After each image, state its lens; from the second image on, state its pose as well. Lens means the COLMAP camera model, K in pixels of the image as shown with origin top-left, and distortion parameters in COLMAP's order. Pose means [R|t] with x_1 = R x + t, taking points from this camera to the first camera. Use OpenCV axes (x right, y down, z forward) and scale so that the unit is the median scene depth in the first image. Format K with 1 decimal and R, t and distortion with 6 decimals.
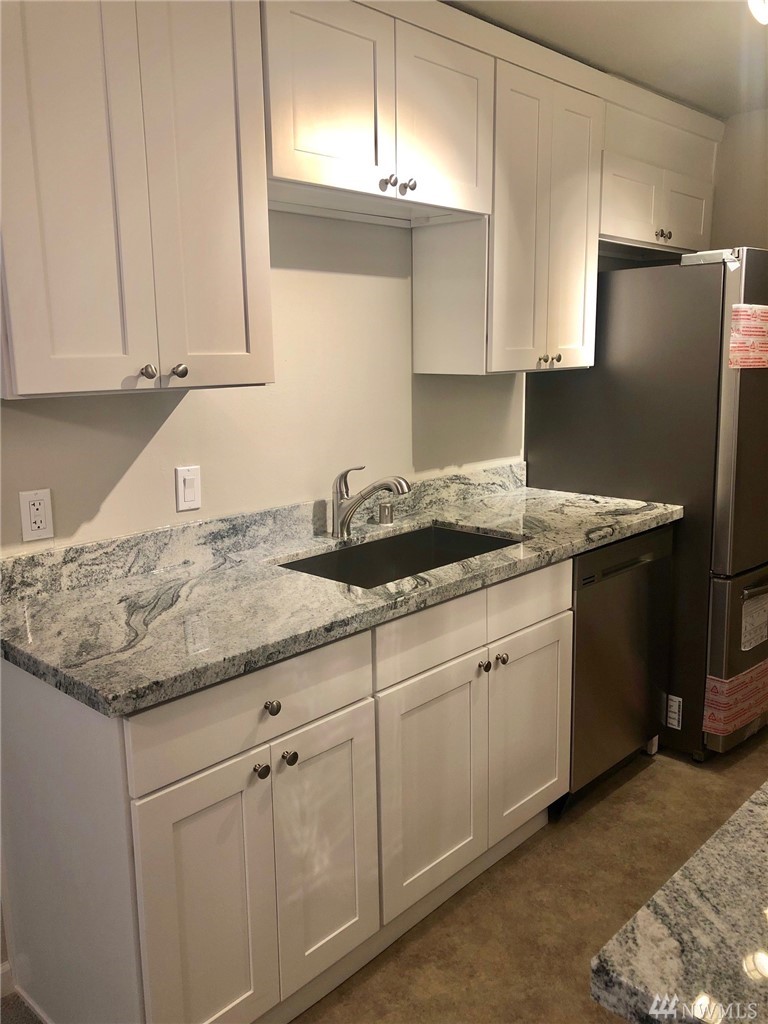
lens RADIAL K [[854.9, 0, 387.0], [0, 854.9, 512.8], [0, 0, 1]] dist [0.030222, 0.005087]
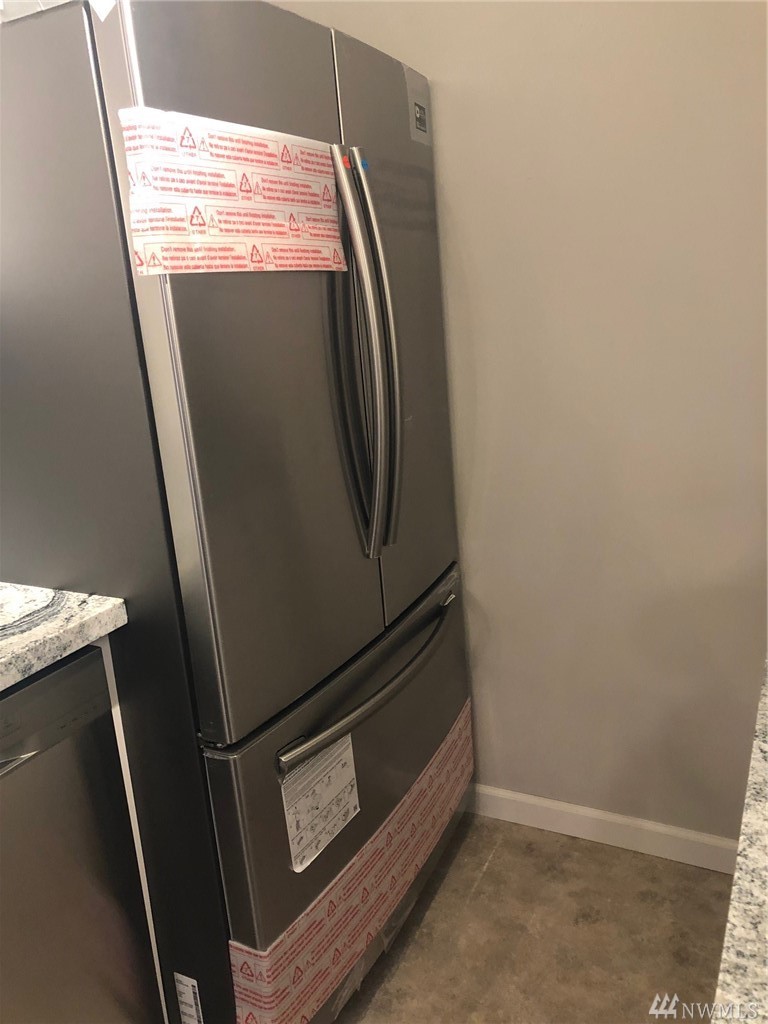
lens RADIAL K [[854.9, 0, 382.3], [0, 854.9, 509.6], [0, 0, 1]] dist [0.030222, 0.005087]
pose [[0.959685, -0.126559, 0.250973, 0.368707], [0.109676, 0.990726, 0.080208, -0.074227], [-0.258797, -0.049449, 0.964665, 0.541044]]
